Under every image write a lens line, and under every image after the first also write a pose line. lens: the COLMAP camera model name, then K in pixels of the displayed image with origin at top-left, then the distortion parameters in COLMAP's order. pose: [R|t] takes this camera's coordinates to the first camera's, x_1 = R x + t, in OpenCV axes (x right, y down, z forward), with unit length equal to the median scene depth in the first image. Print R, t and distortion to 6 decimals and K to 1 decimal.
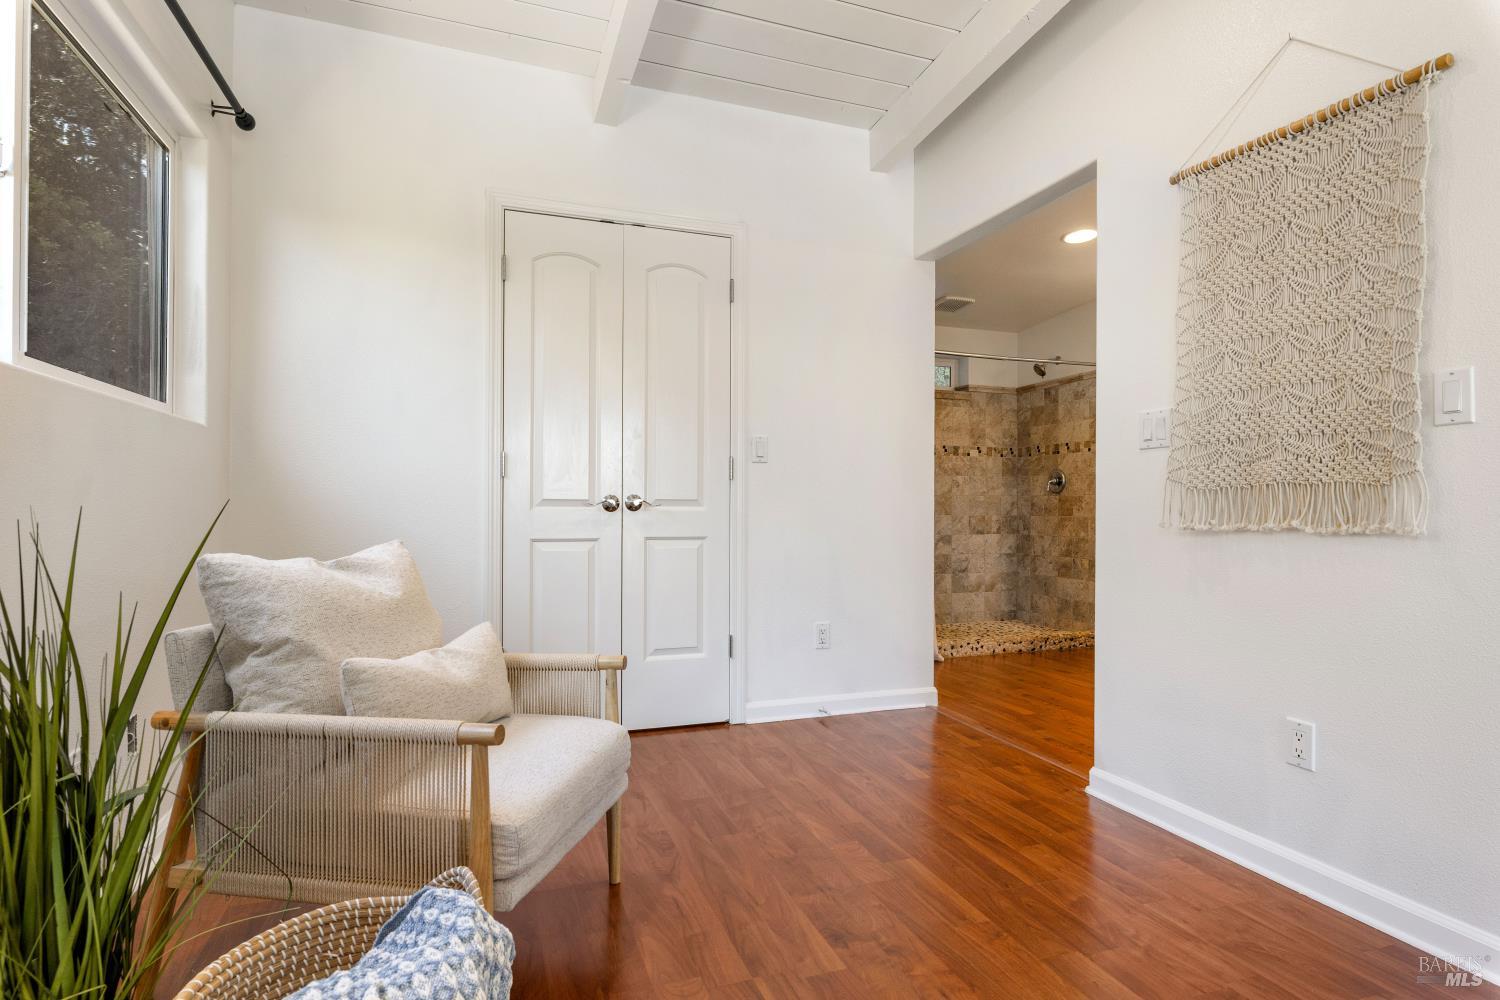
lens RADIAL K [[778.7, 0, 756.6], [0, 778.7, 504.9], [0, 0, 1]] dist [0.003085, -0.000641]
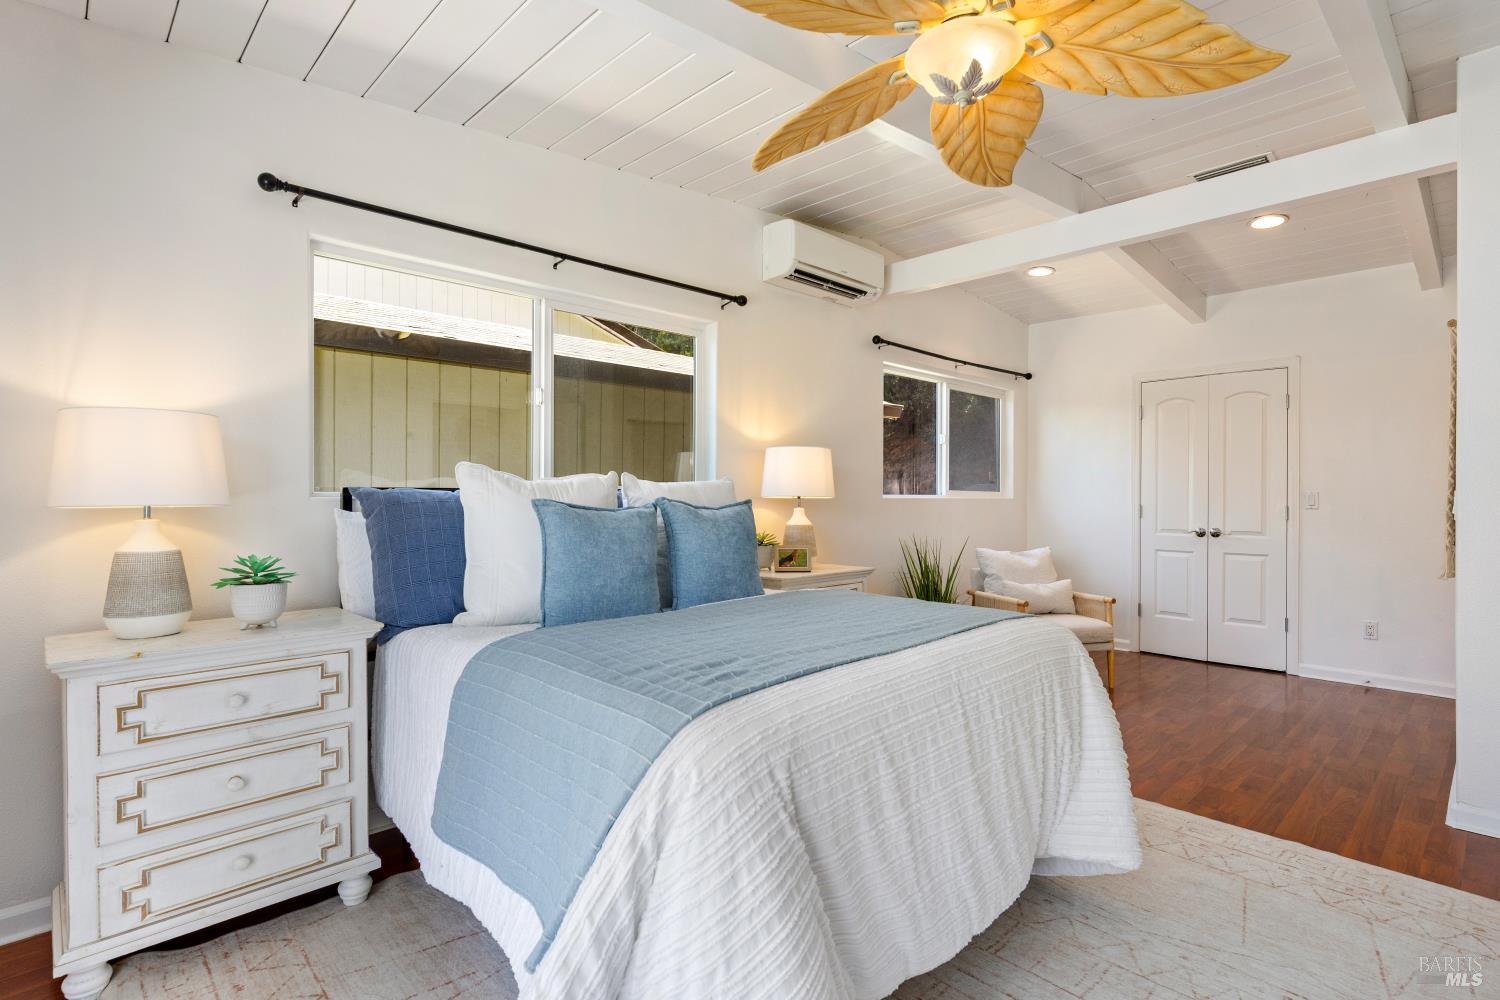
lens RADIAL K [[735.4, 0, 752.3], [0, 735.4, 498.2], [0, 0, 1]] dist [0.003442, -0.000733]
pose [[0.399345, 0.001106, -0.916800, 1.003877], [-0.000582, 0.999999, 0.000953, -0.085938], [0.916801, 0.000153, 0.399345, -0.666354]]
